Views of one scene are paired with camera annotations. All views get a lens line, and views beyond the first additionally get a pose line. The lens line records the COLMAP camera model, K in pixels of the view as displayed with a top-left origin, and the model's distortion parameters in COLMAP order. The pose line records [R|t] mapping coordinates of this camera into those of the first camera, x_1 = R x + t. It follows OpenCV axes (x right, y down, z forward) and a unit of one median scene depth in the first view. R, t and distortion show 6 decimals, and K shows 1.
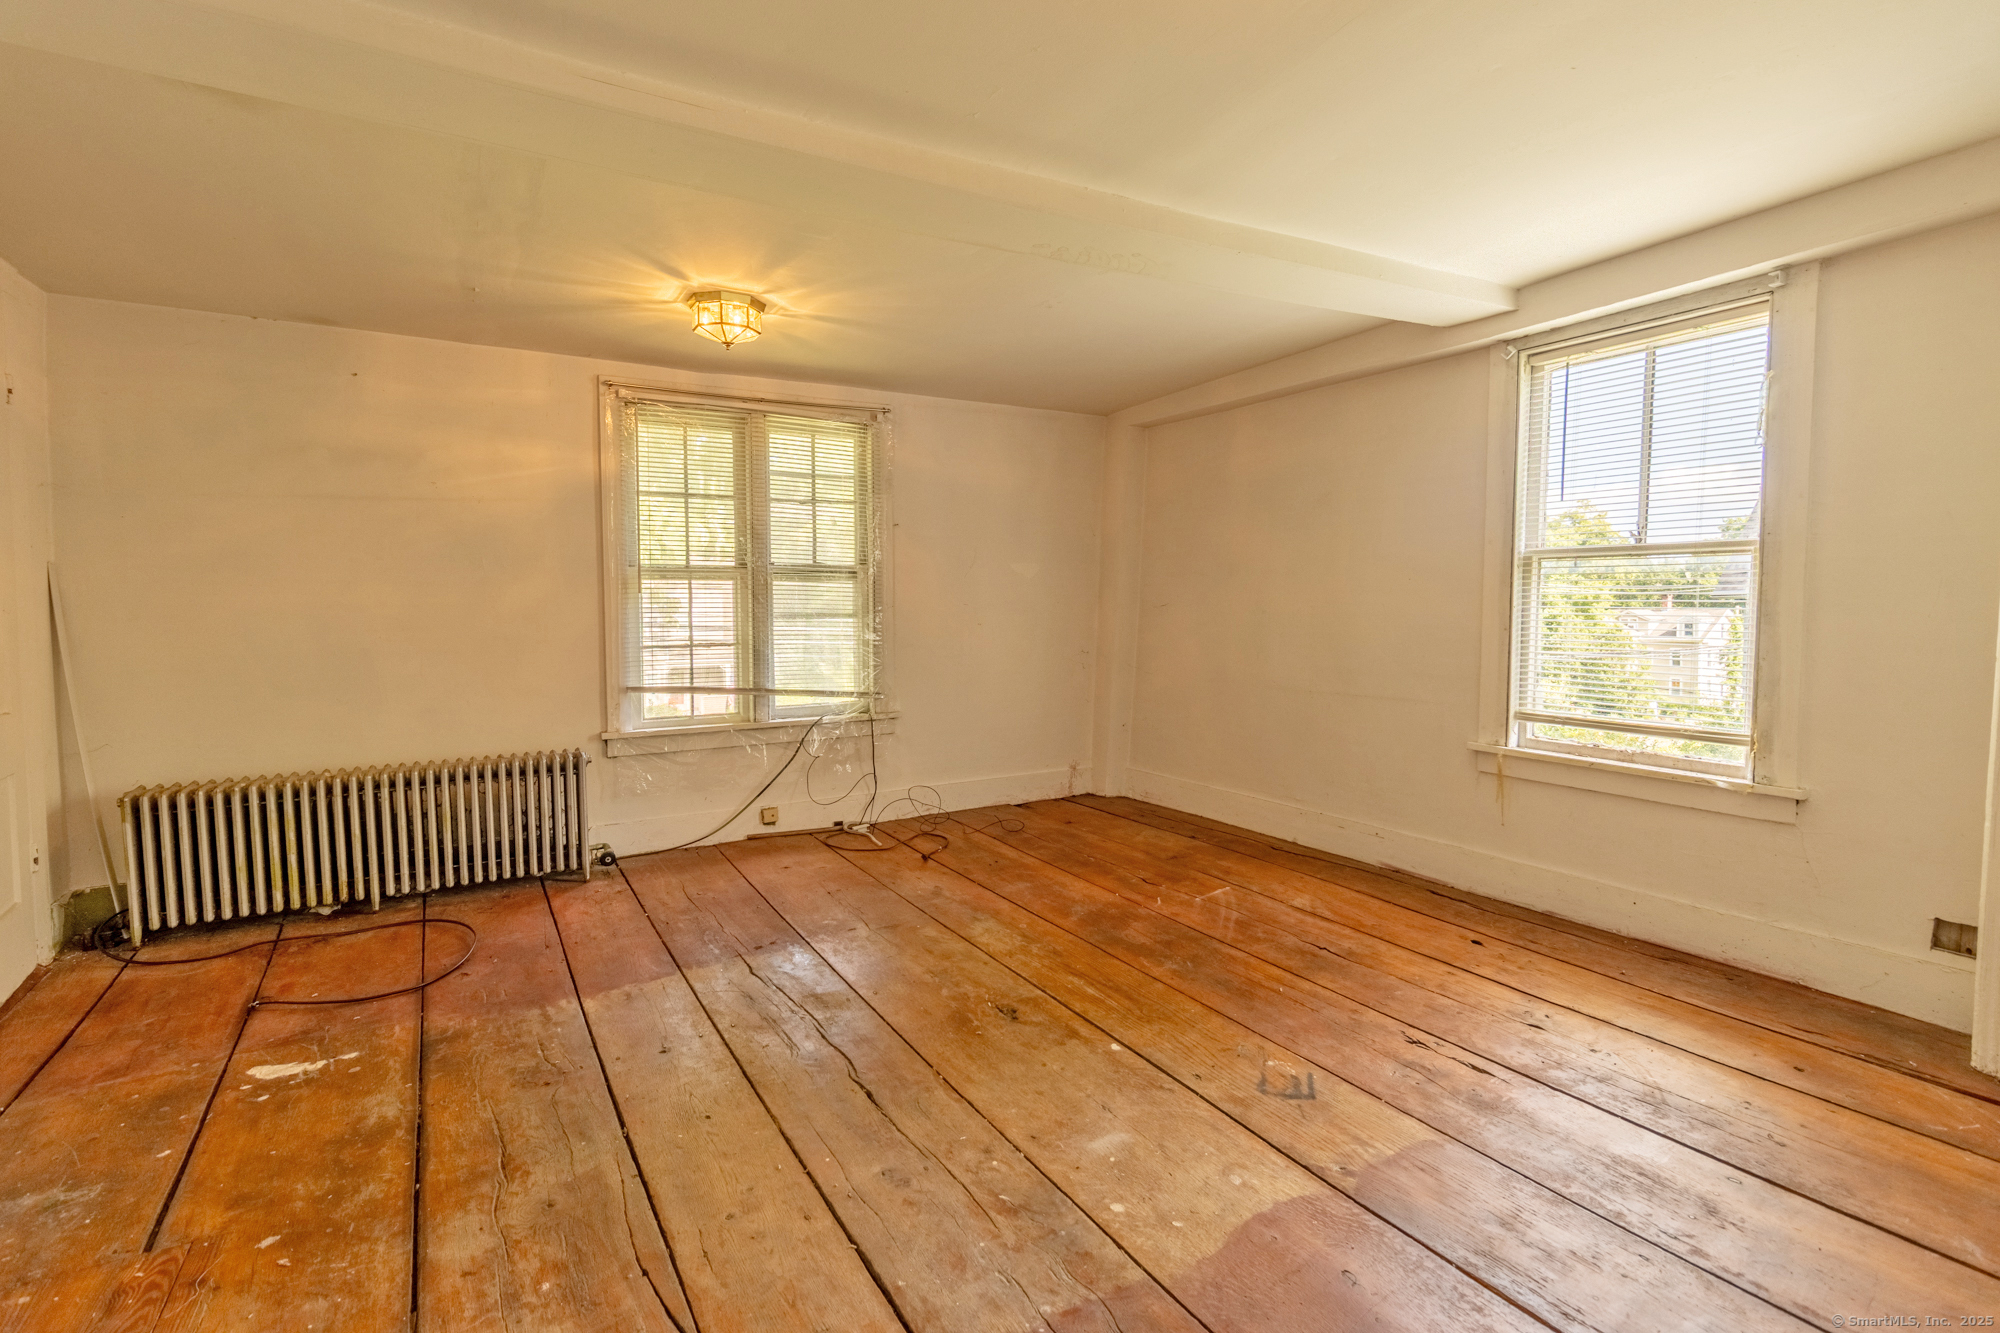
lens RADIAL K [[935.9, 0, 1001.5], [0, 935.9, 660.4], [0, 0, 1]] dist [-0.001057, 0.000795]
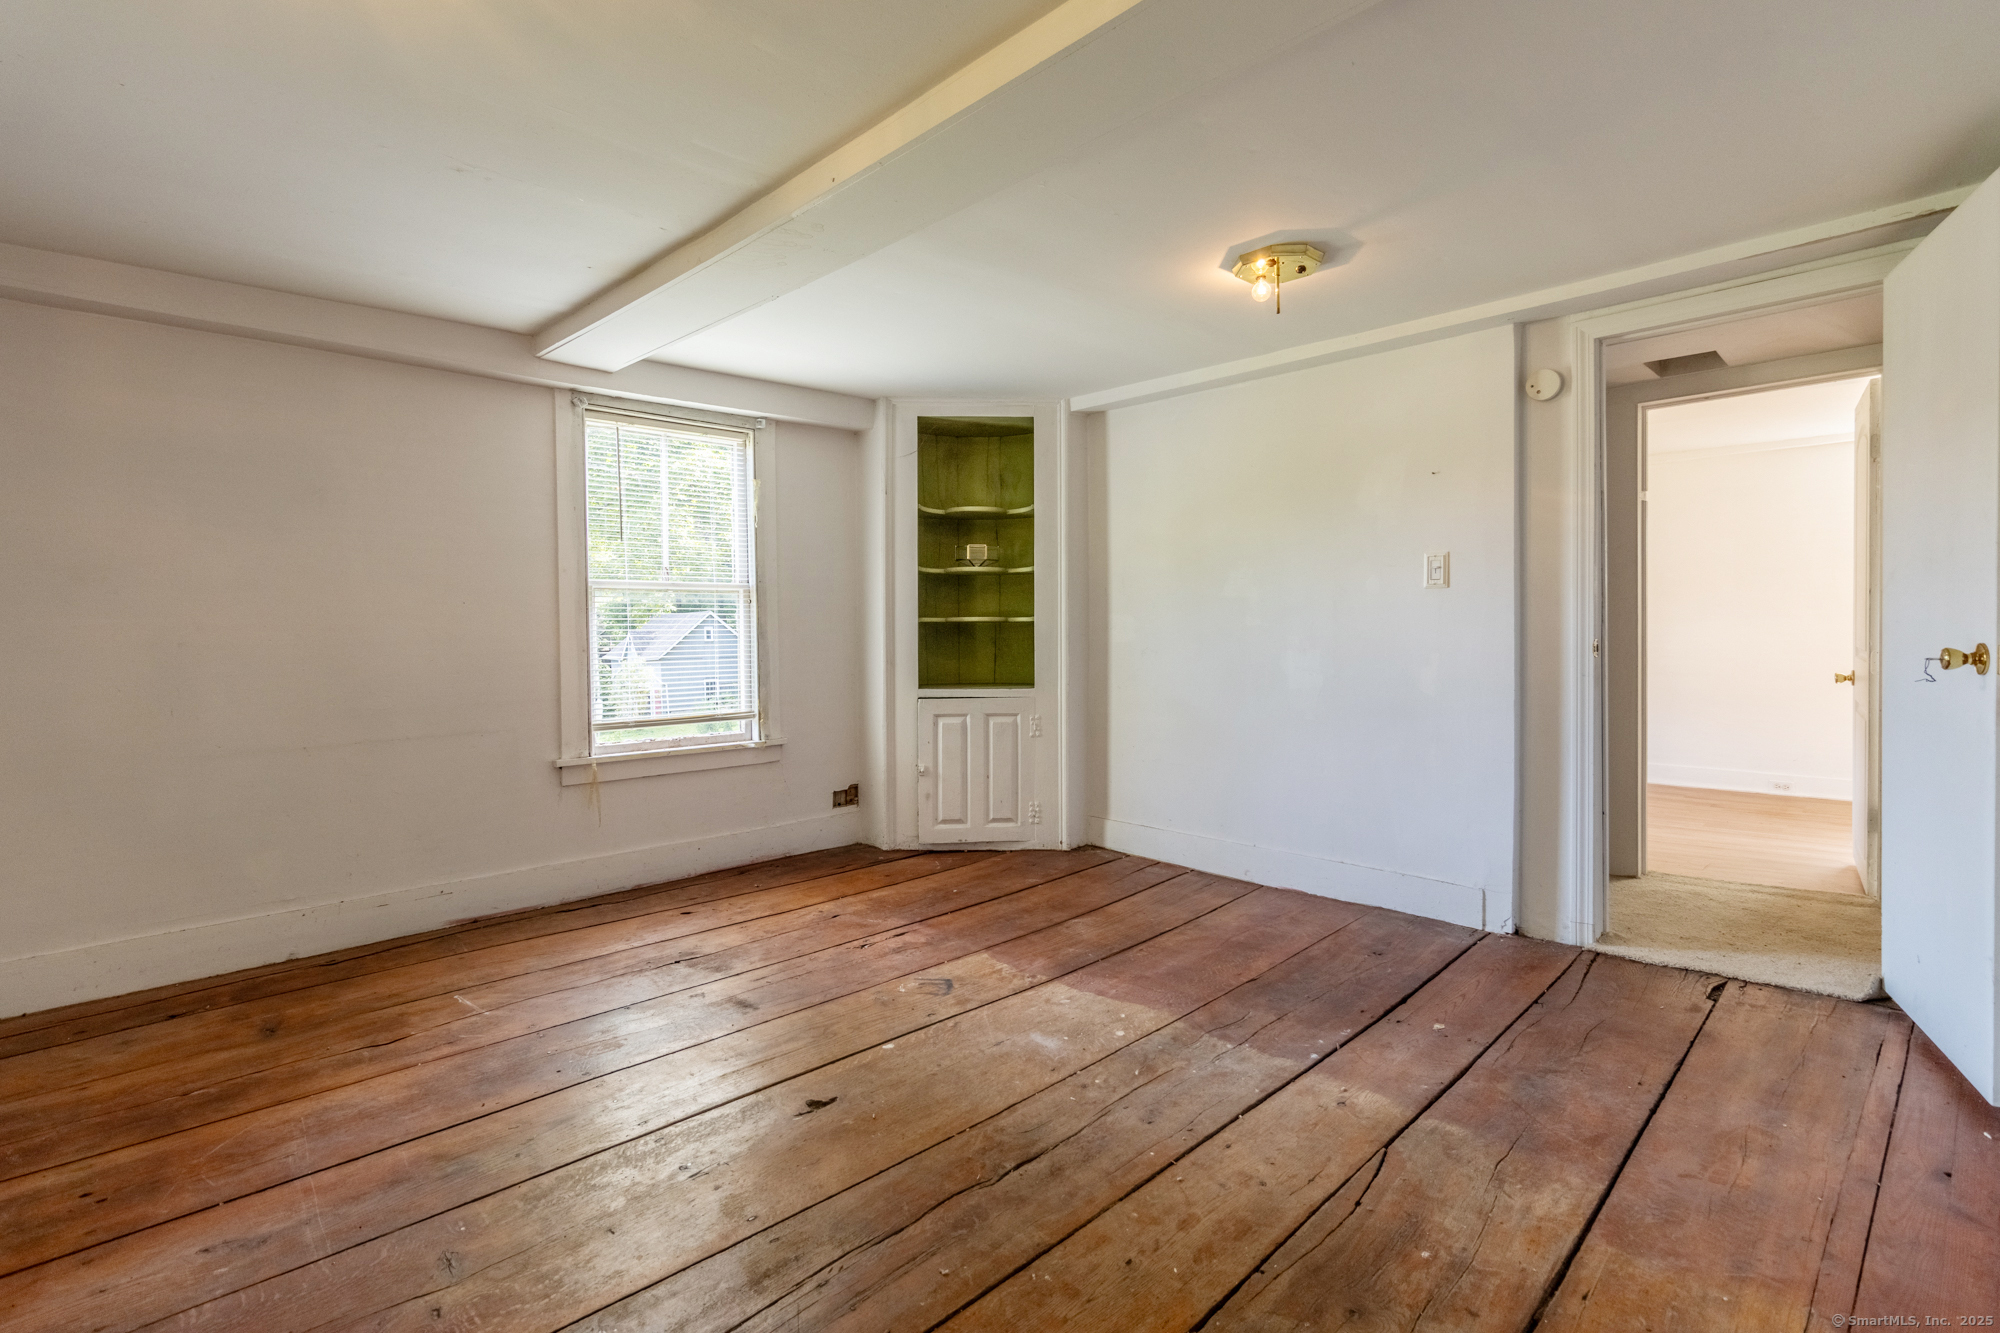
lens RADIAL K [[935.9, 0, 1000.1], [0, 935.9, 658.7], [0, 0, 1]] dist [-0.001057, 0.000795]
pose [[-0.235472, -0.029743, 0.971426, -0.850580], [0.072747, 0.996188, 0.048135, -0.054190], [-0.969155, 0.082003, -0.232410, 1.019983]]
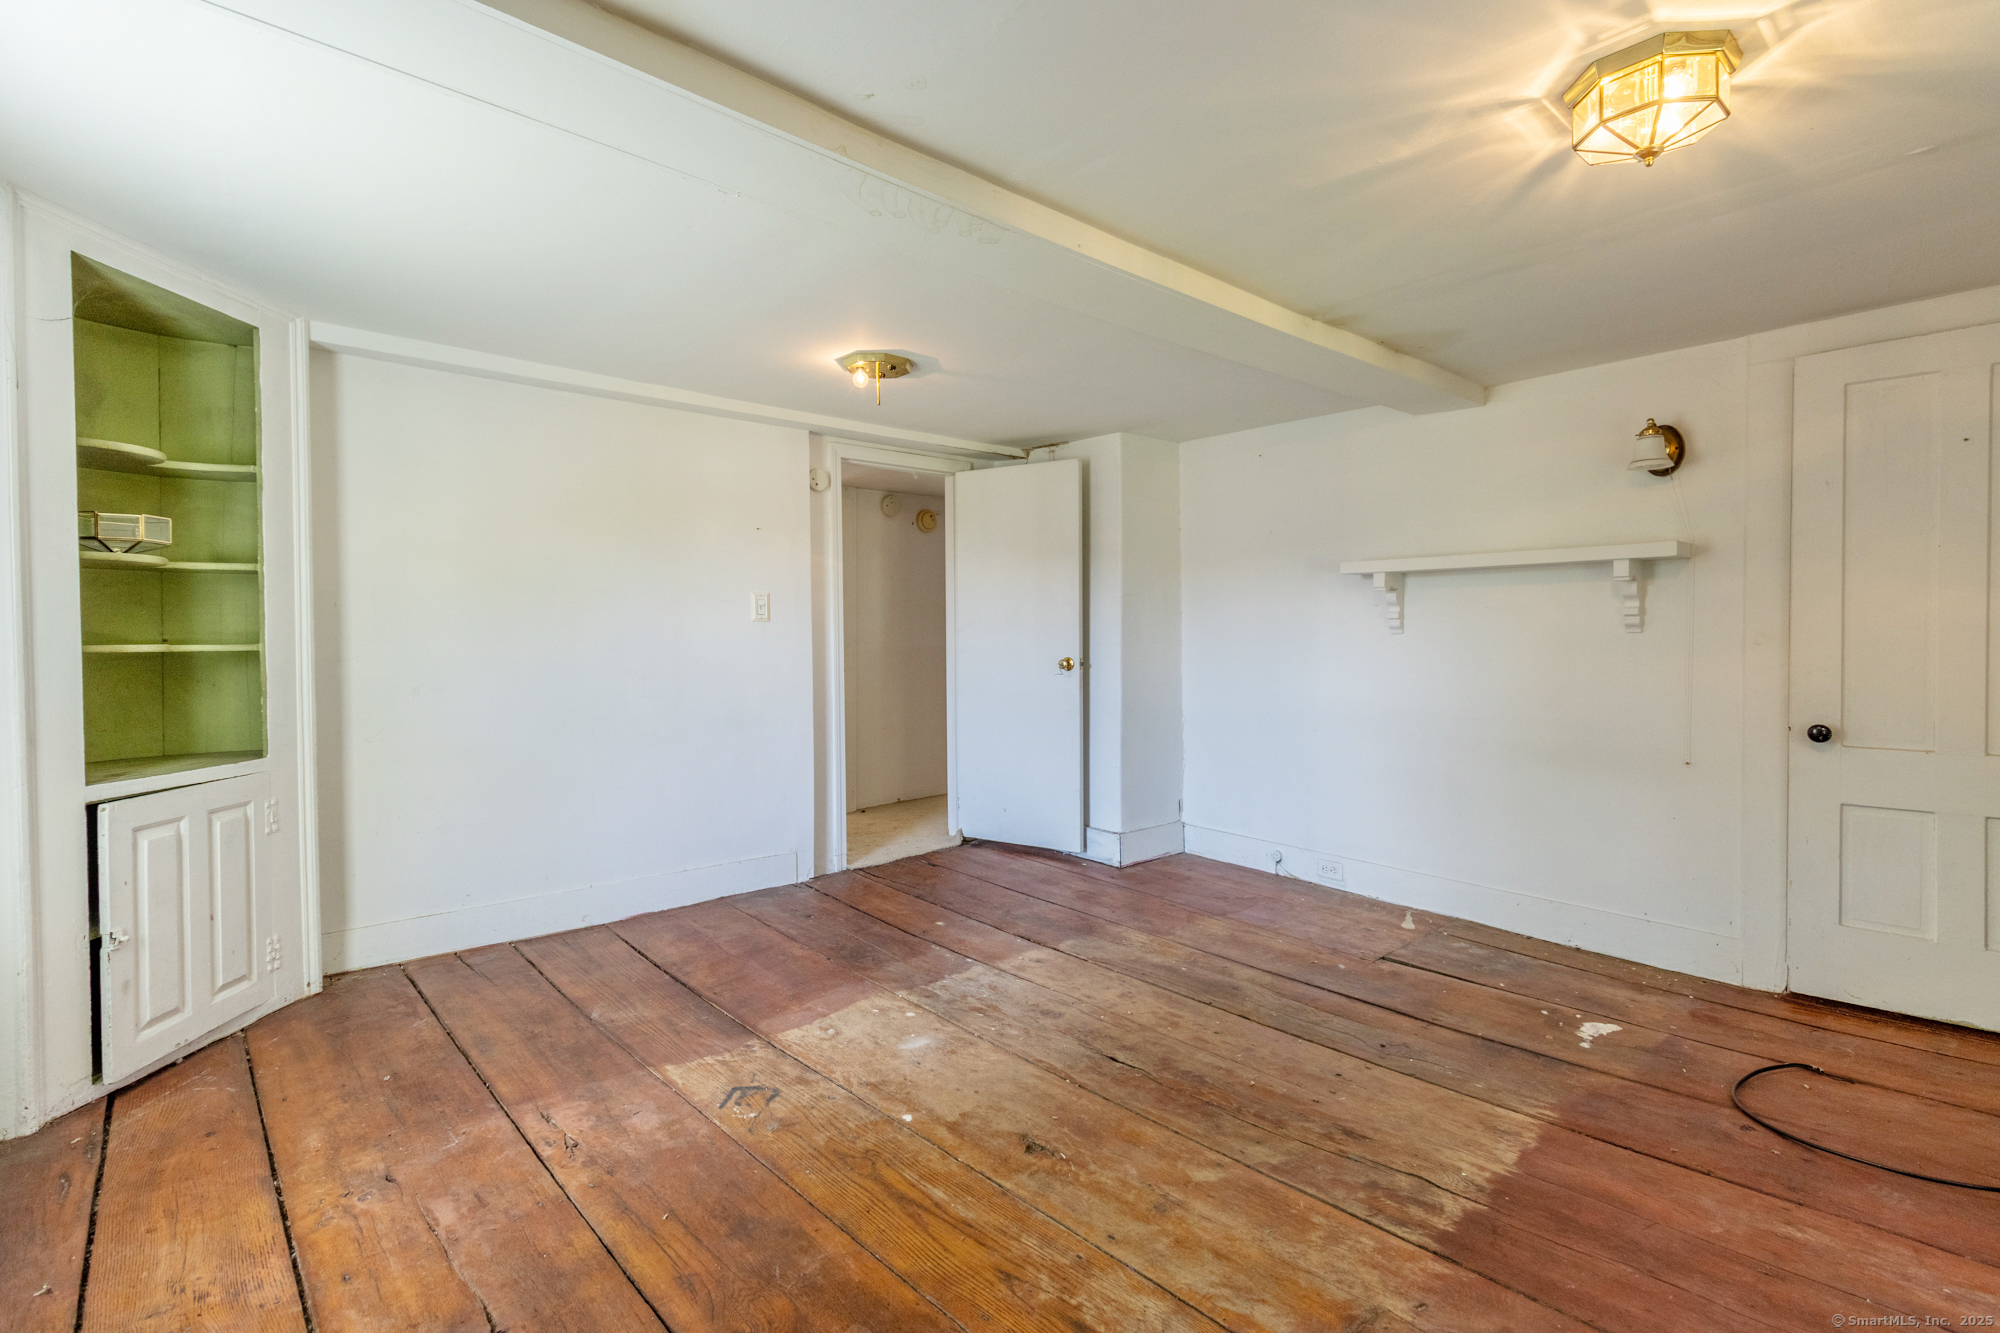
lens RADIAL K [[935.9, 0, 993.2], [0, 935.9, 659.8], [0, 0, 1]] dist [-0.001057, 0.000795]
pose [[-0.981454, 0.012340, -0.191299, 0.199657], [-0.005483, 0.995711, 0.092361, -0.131204], [0.191618, 0.091697, -0.977177, 1.788647]]
